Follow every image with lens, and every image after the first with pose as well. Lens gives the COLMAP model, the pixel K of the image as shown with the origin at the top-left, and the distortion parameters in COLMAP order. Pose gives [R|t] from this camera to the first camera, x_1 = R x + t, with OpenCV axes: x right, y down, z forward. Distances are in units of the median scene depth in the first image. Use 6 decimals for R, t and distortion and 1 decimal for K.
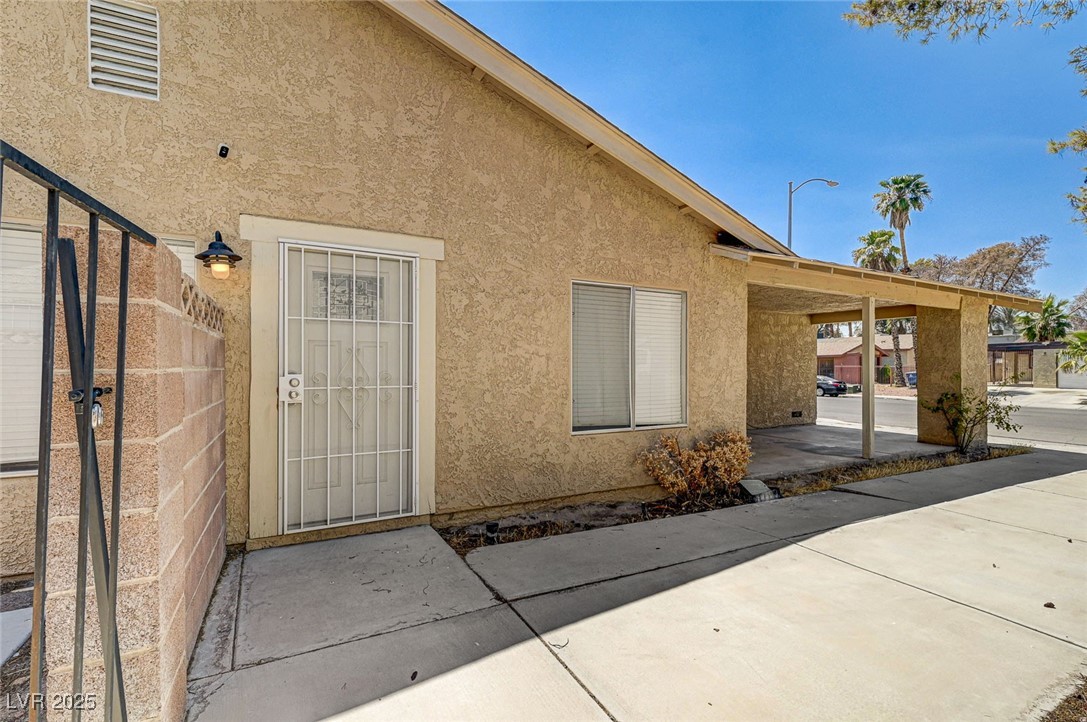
lens RADIAL K [[482.8, 0, 546.0], [0, 482.8, 366.8], [0, 0, 1]] dist [-0.000565, -0.000309]
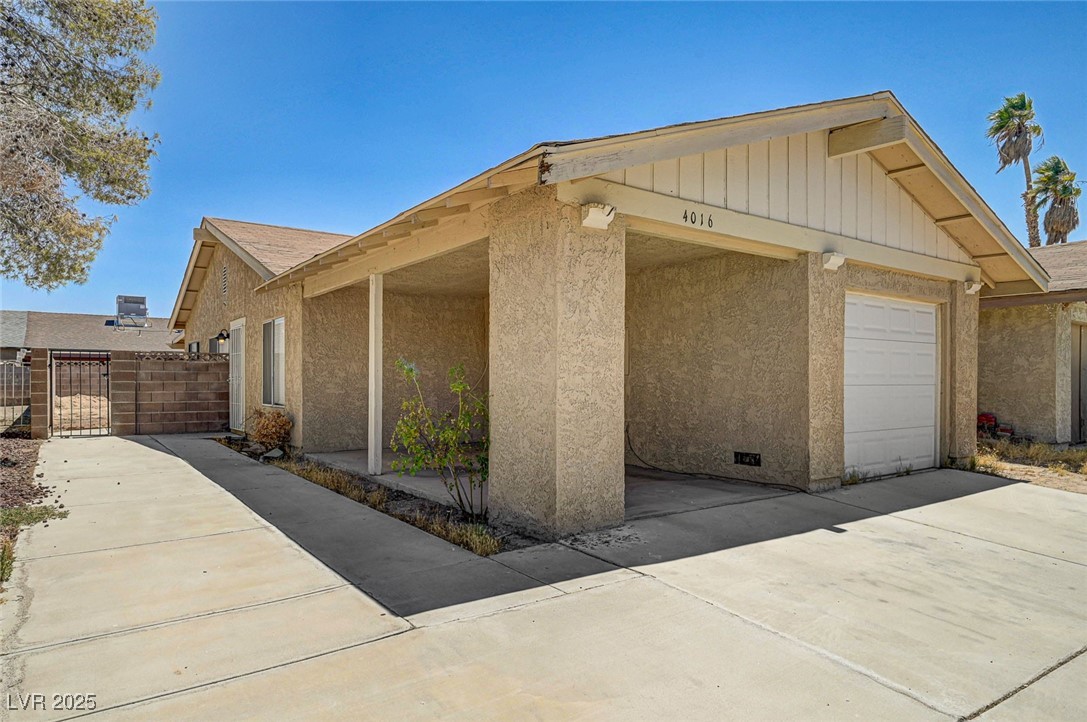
lens RADIAL K [[670.3, 0, 543.0], [0, 670.3, 379.9], [0, 0, 1]] dist [-0.004454, -0.001888]
pose [[0.134186, -0.005303, -0.990942, 2.794019], [0.002253, 0.999985, -0.005046, 0.057105], [0.990954, -0.001556, 0.134196, 1.738674]]
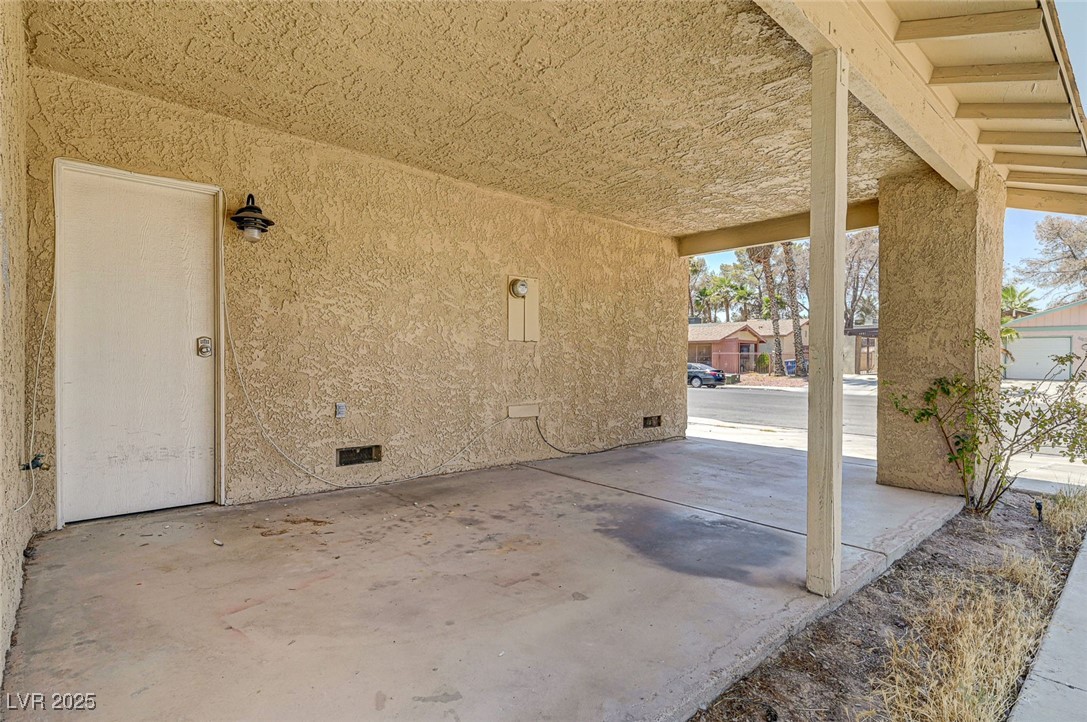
lens RADIAL K [[541.4, 0, 543.5], [0, 541.4, 361.0], [0, 0, 1]] dist [0.000970, 0.000102]
pose [[0.971751, 0.003376, 0.235984, 0.637502], [-0.005284, 0.999958, 0.007455, 0.066955], [-0.235949, -0.008491, 0.971728, 1.094084]]
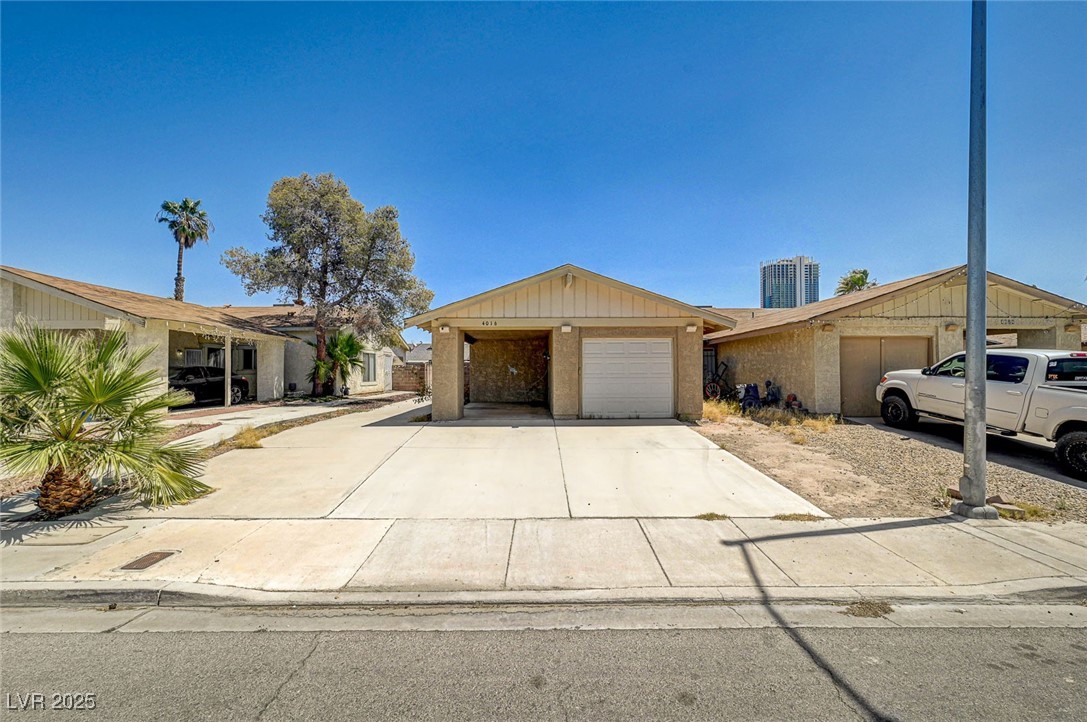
lens RADIAL K [[448.0, 0, 543.5], [0, 448.0, 361.0], [0, 0, 1]] dist [0.000080, -0.000031]
pose [[-0.462664, -0.025305, -0.886172, 3.690832], [0.004624, 0.999510, -0.030955, 0.045513], [0.886521, -0.018419, -0.462321, 3.607981]]
